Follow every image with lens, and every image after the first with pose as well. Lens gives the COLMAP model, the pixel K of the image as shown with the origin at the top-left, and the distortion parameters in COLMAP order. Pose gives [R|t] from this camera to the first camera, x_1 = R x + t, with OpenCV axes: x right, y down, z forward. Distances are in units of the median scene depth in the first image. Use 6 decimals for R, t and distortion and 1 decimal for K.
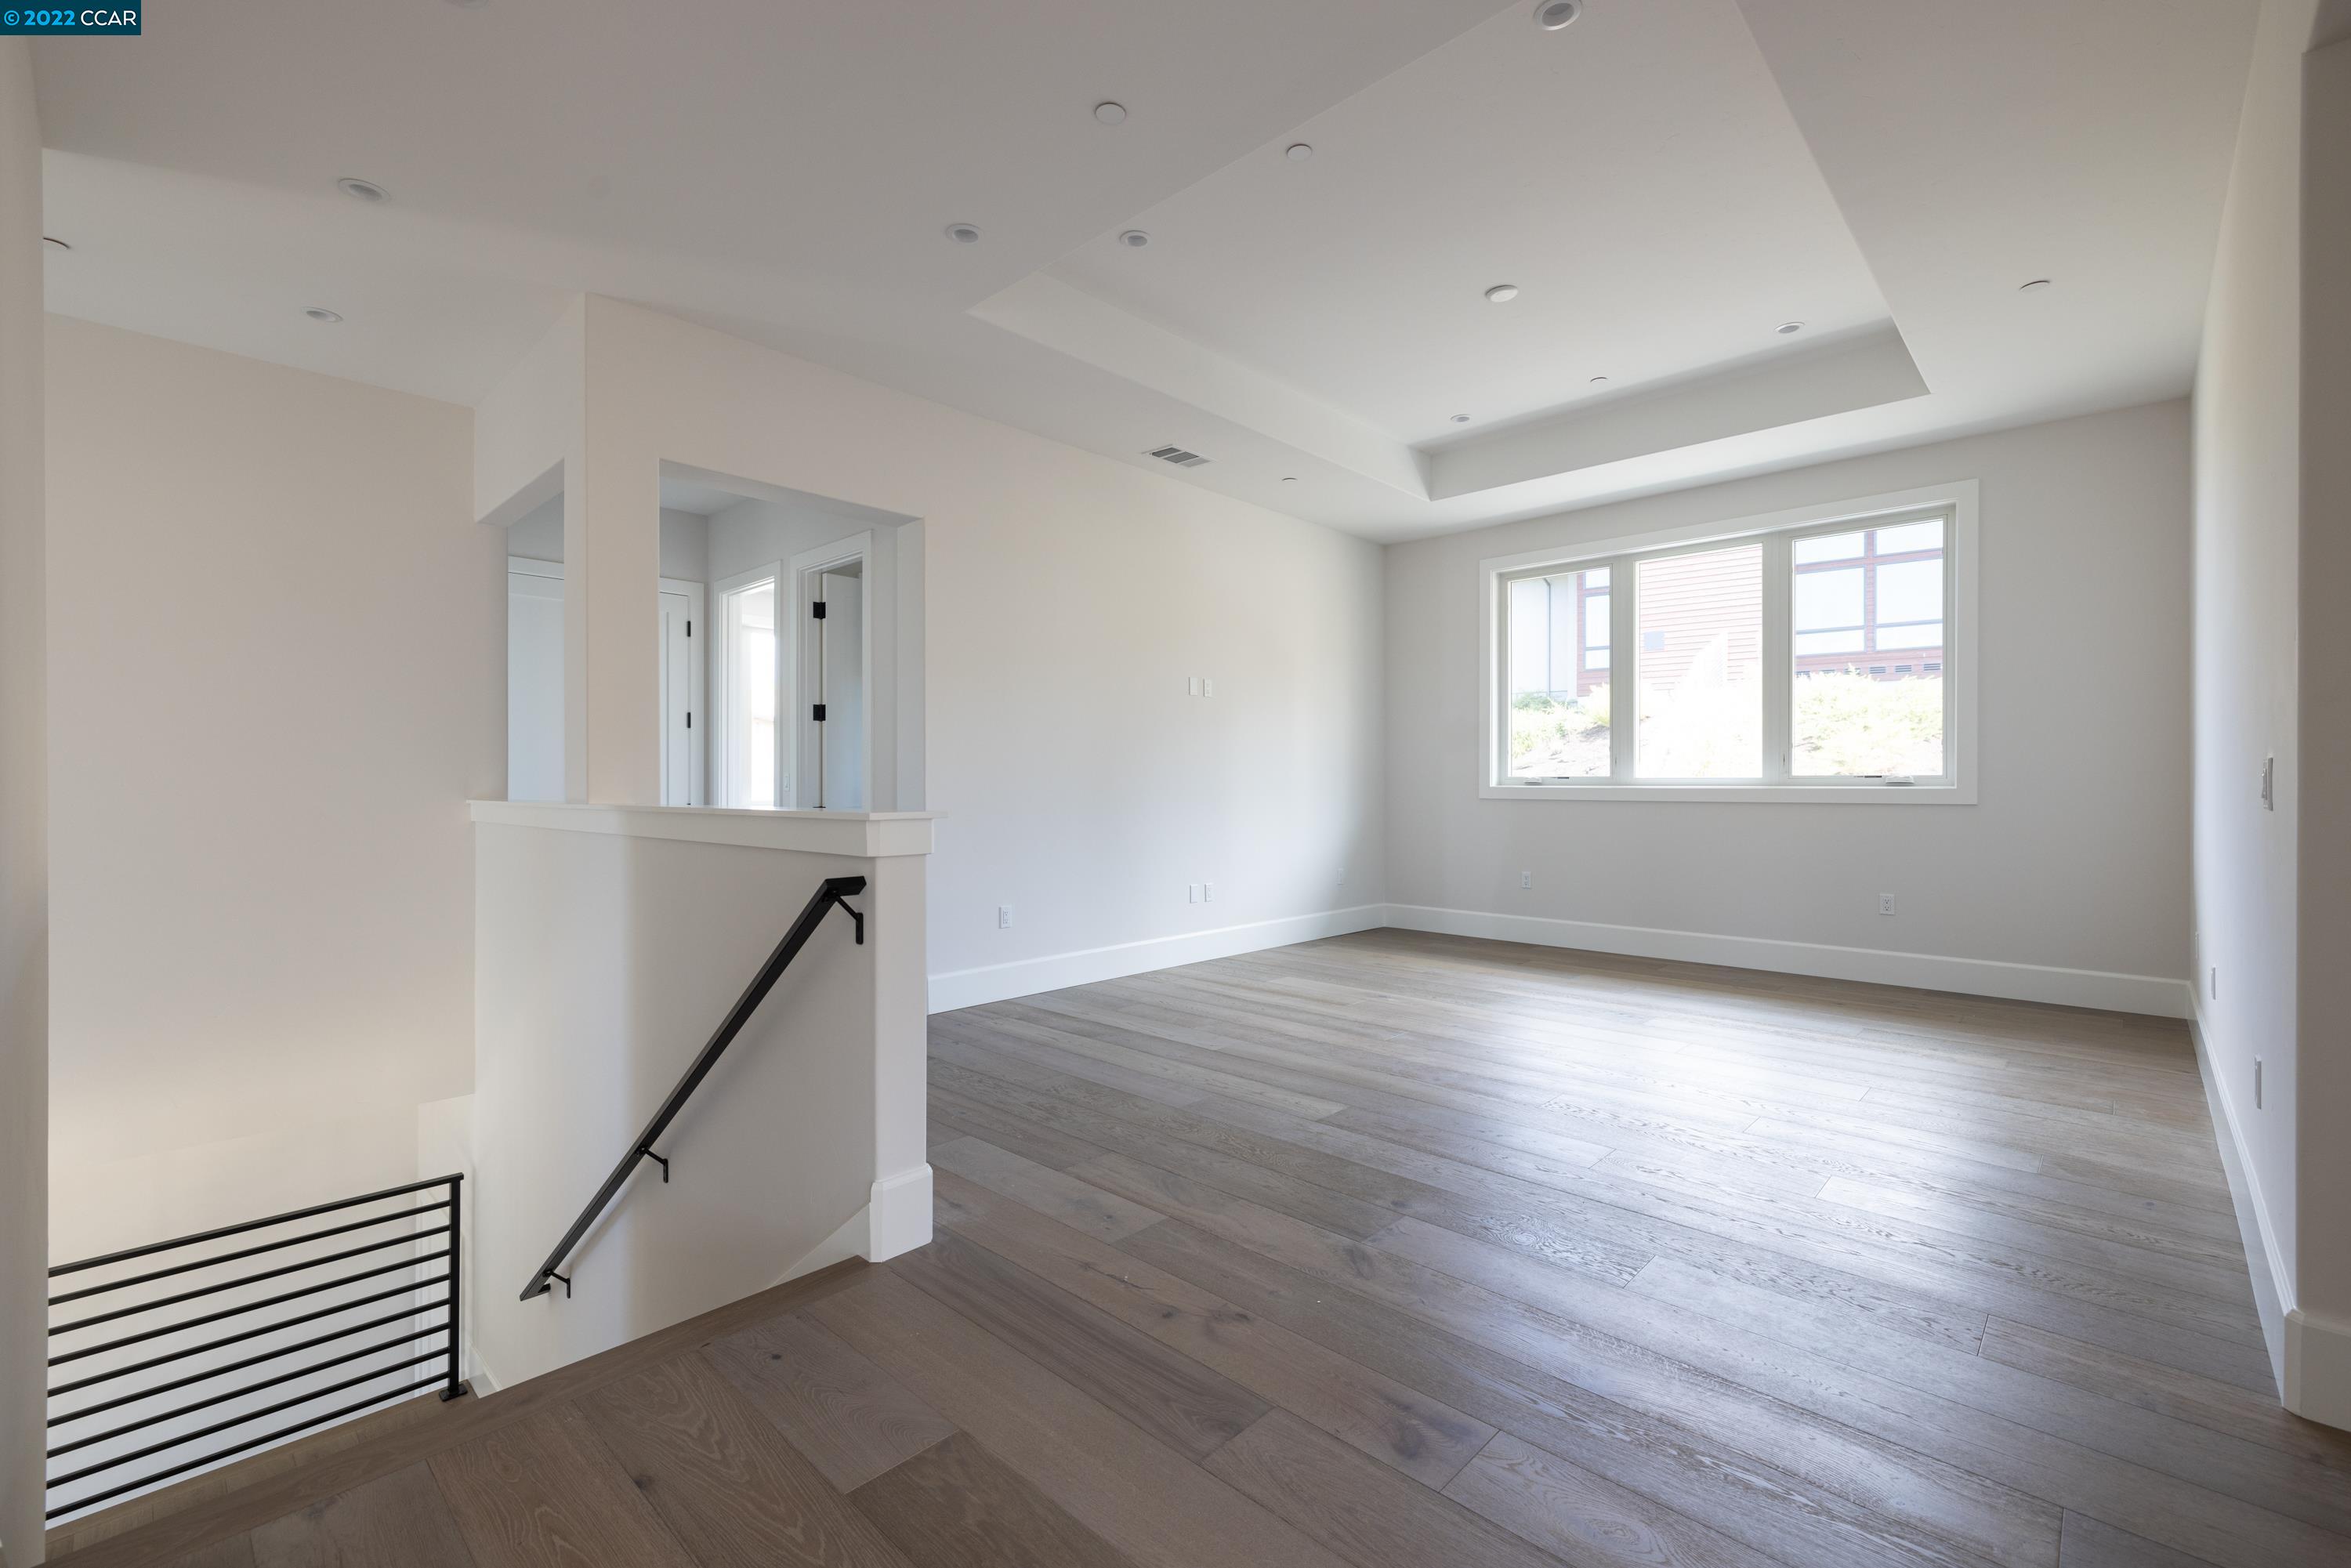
lens RADIAL K [[995.5, 0, 1166.8], [0, 995.5, 777.0], [0, 0, 1]] dist [0.002114, 0.000614]
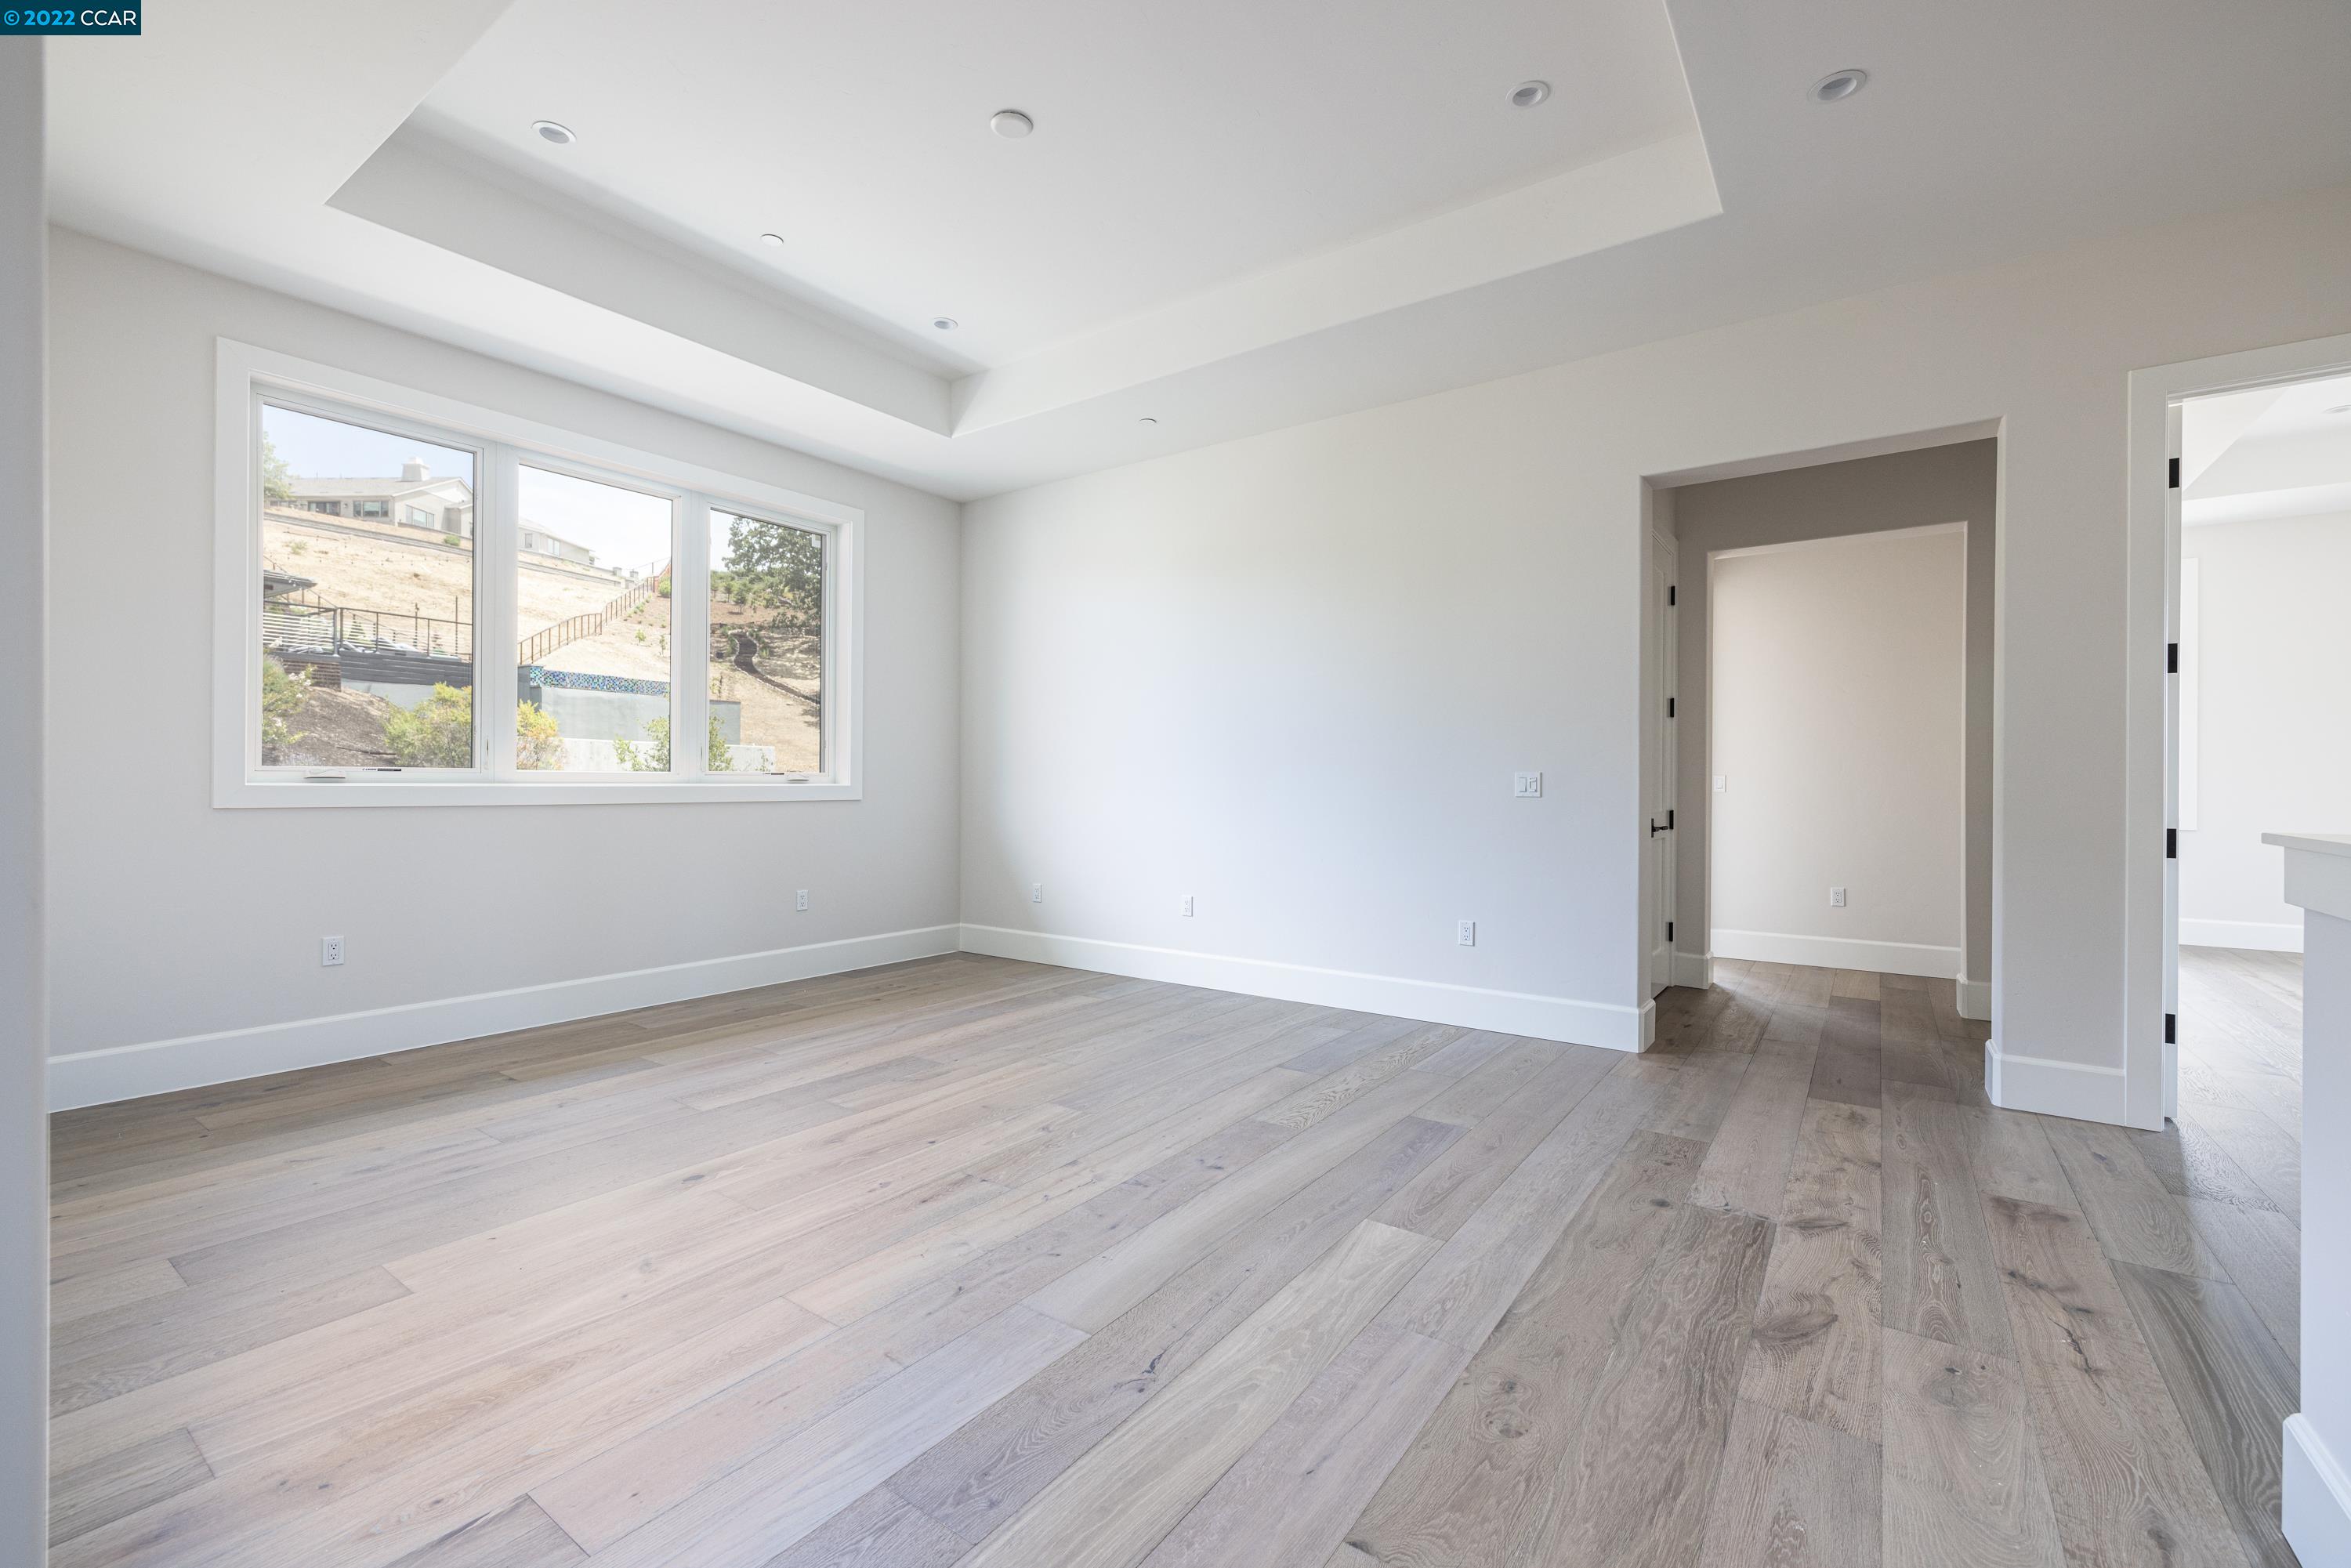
lens RADIAL K [[995.5, 0, 1166.8], [0, 995.5, 777.0], [0, 0, 1]] dist [0.002114, 0.000614]
pose [[-0.141443, 0.005912, 0.989929, -0.680191], [-0.009305, 0.999930, -0.007301, 0.012325], [-0.989903, -0.010244, -0.141378, 1.612554]]
